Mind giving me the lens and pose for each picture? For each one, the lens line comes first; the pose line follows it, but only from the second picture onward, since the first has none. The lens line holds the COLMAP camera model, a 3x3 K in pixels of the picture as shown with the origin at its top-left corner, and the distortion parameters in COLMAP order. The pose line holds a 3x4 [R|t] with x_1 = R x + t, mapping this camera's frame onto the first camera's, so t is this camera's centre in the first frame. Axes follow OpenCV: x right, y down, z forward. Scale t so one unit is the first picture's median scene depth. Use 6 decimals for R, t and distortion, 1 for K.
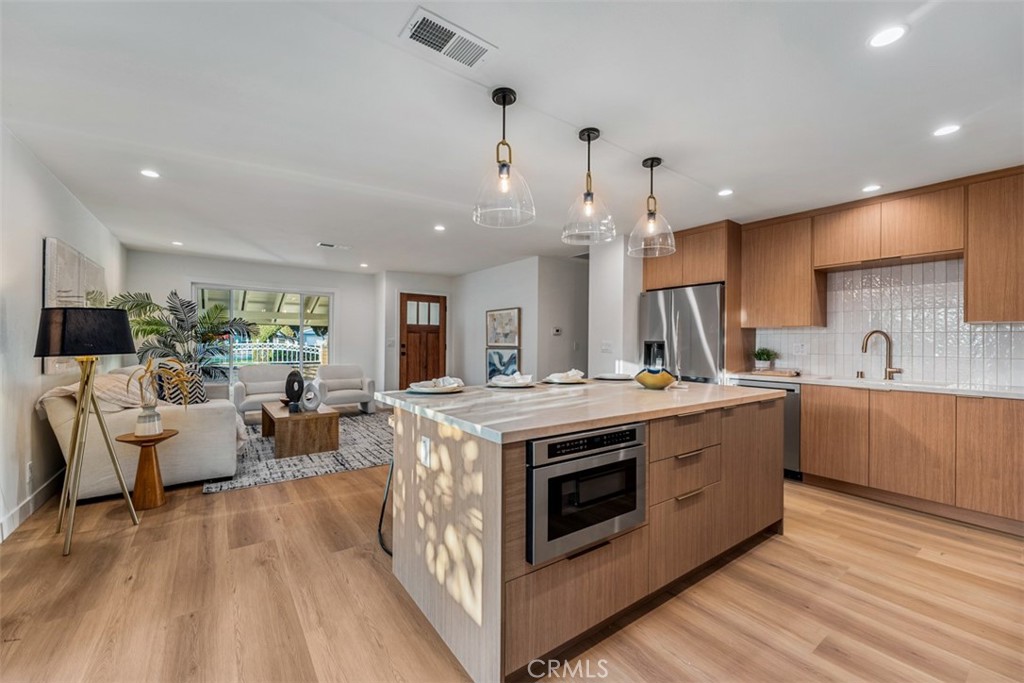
lens RADIAL K [[408.7, 0, 509.7], [0, 408.7, 342.7], [0, 0, 1]] dist [-0.000275, 0.000128]
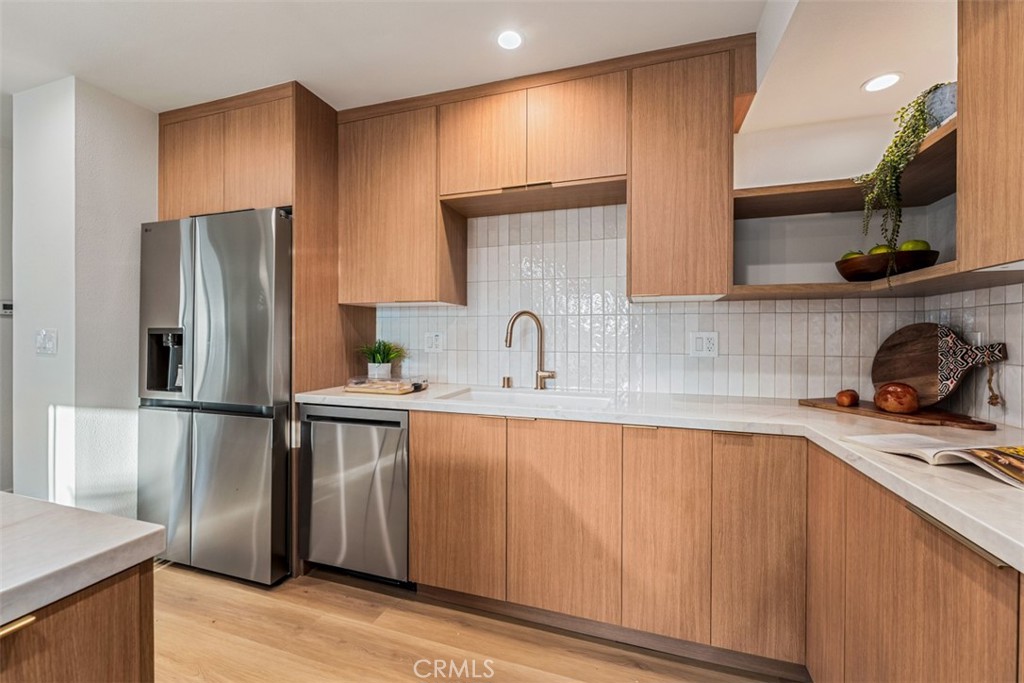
lens RADIAL K [[419.6, 0, 510.6], [0, 419.6, 339.7], [0, 0, 1]] dist [-0.001208, -0.000080]
pose [[0.806233, -0.008854, 0.591532, 0.473653], [0.002653, 0.999932, 0.011351, 0.005538], [-0.591592, -0.007582, 0.806202, 0.471077]]
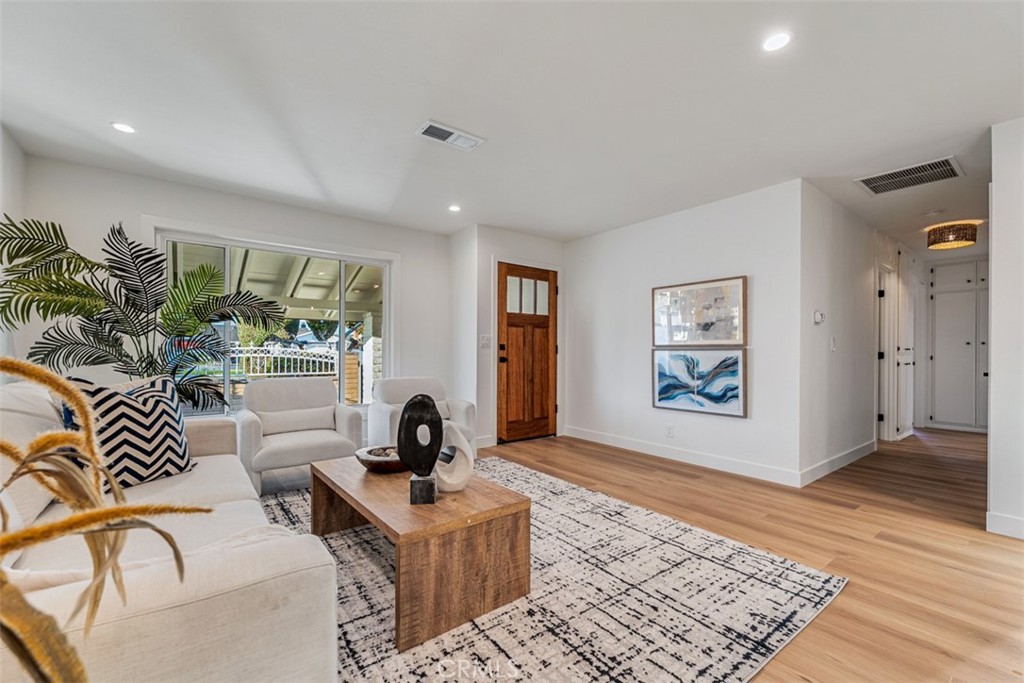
lens RADIAL K [[426.5, 0, 506.7], [0, 426.5, 353.5], [0, 0, 1]] dist [-0.000253, -0.000374]
pose [[0.999699, -0.001924, 0.024471, -0.529898], [0.001887, 0.999997, 0.001538, 0.032492], [-0.024474, -0.001491, 0.999699, 0.686375]]
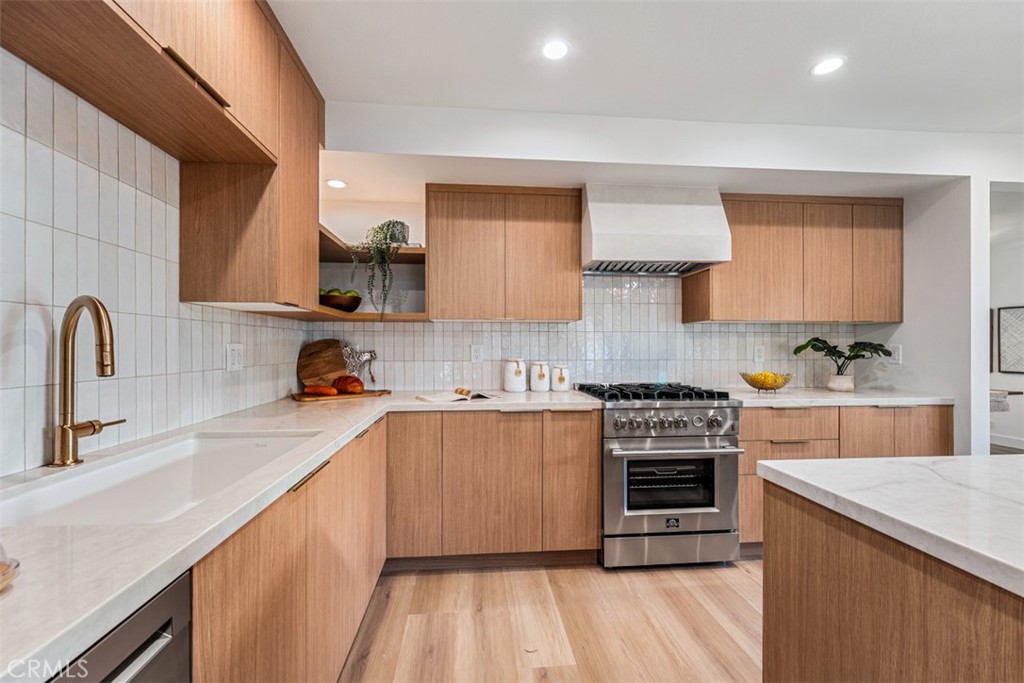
lens RADIAL K [[413.7, 0, 506.5], [0, 413.7, 346.1], [0, 0, 1]] dist [-0.000116, 0.000003]
pose [[-0.859715, -0.009459, 0.510687, 0.468112], [-0.008468, 0.999955, 0.004266, 0.001034], [-0.510704, -0.000657, -0.859756, 1.019408]]
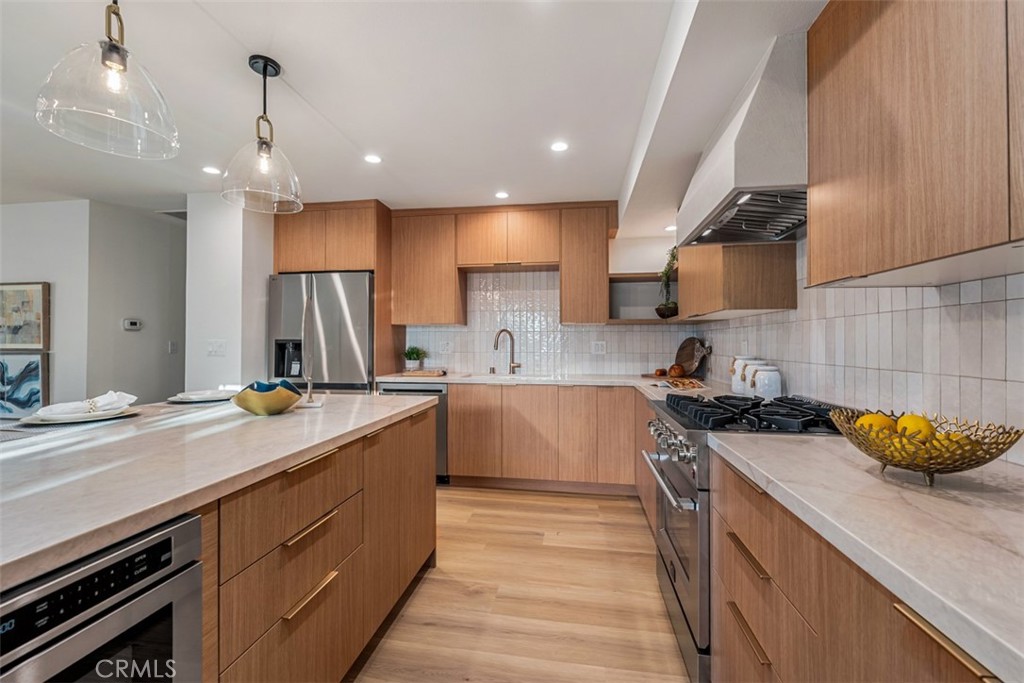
lens RADIAL K [[419.6, 0, 510.6], [0, 419.6, 339.7], [0, 0, 1]] dist [-0.001208, -0.000080]
pose [[0.705559, -0.002317, 0.708647, 0.109838], [0.004935, 0.999986, -0.001644, -0.000462], [-0.708634, 0.004658, 0.705561, 0.185687]]
